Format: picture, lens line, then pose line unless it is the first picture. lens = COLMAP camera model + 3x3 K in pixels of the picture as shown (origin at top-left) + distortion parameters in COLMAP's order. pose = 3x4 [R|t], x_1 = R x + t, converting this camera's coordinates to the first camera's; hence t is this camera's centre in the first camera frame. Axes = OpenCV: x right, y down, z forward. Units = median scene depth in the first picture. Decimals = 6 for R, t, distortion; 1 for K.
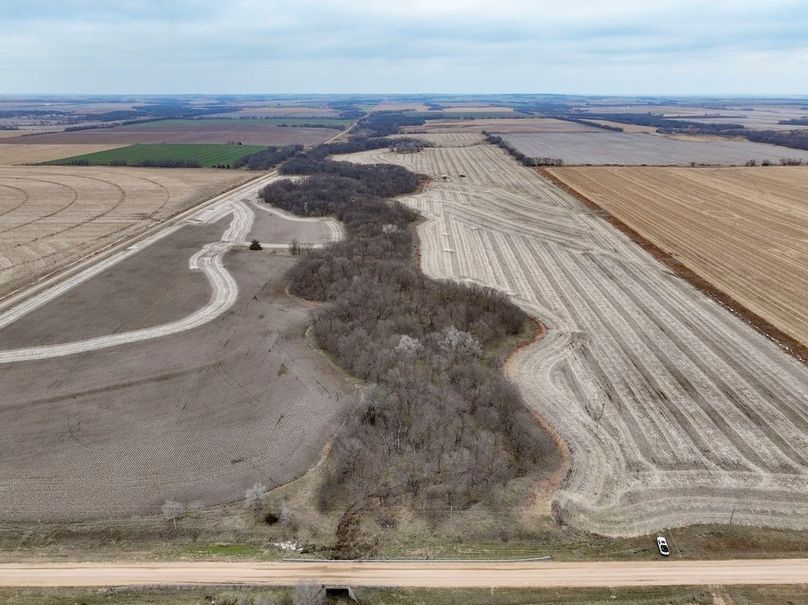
lens RADIAL K [[570.1, 0, 404.0], [0, 570.1, 302.5], [0, 0, 1]] dist [0.005104, 0.007300]
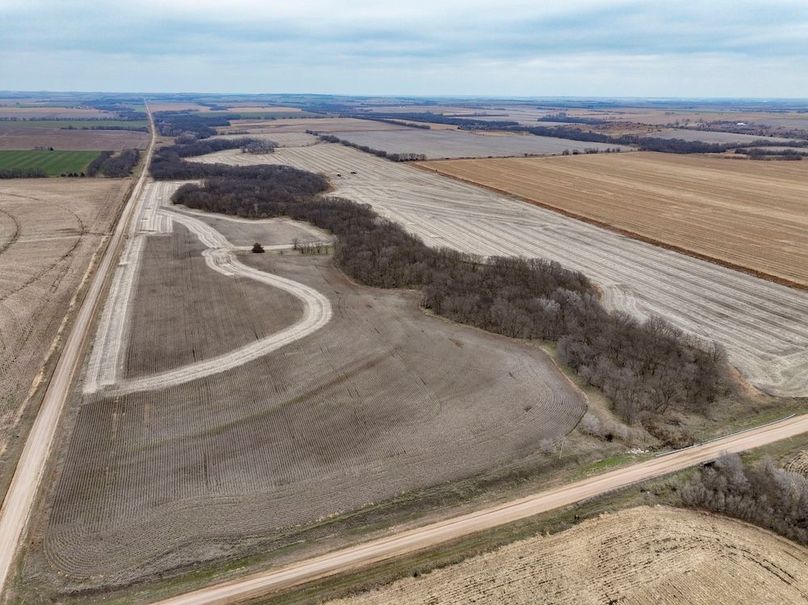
lens RADIAL K [[570.1, 0, 404.0], [0, 570.1, 302.5], [0, 0, 1]] dist [0.005104, 0.007300]
pose [[0.921468, -0.127996, 0.366761, -0.555338], [0.127953, 0.991477, 0.024541, 0.000056], [-0.366777, 0.024314, 0.929991, -0.000401]]
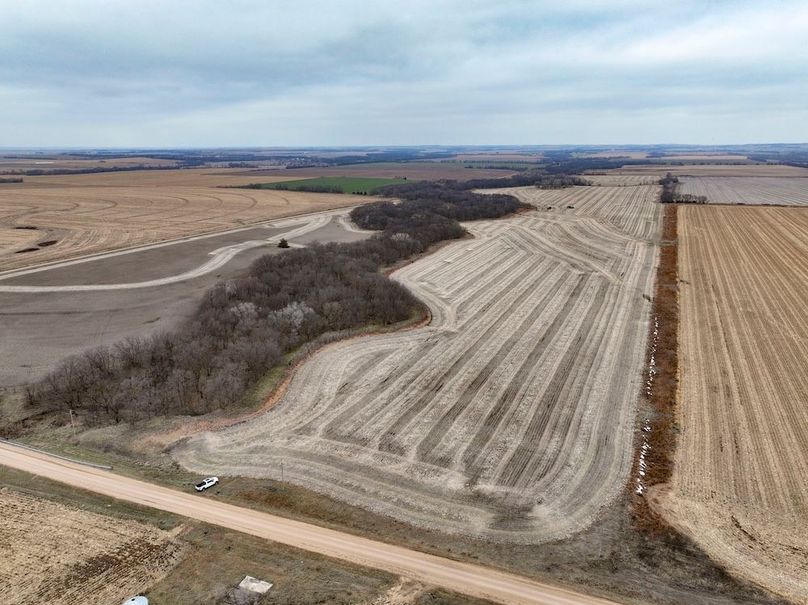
lens RADIAL K [[570.1, 0, 404.0], [0, 570.1, 302.5], [0, 0, 1]] dist [0.005104, 0.007300]
pose [[0.922657, 0.101963, -0.371896, 0.529812], [-0.132699, 0.989461, -0.057940, 0.064440], [0.362069, 0.102809, 0.926464, 0.092028]]
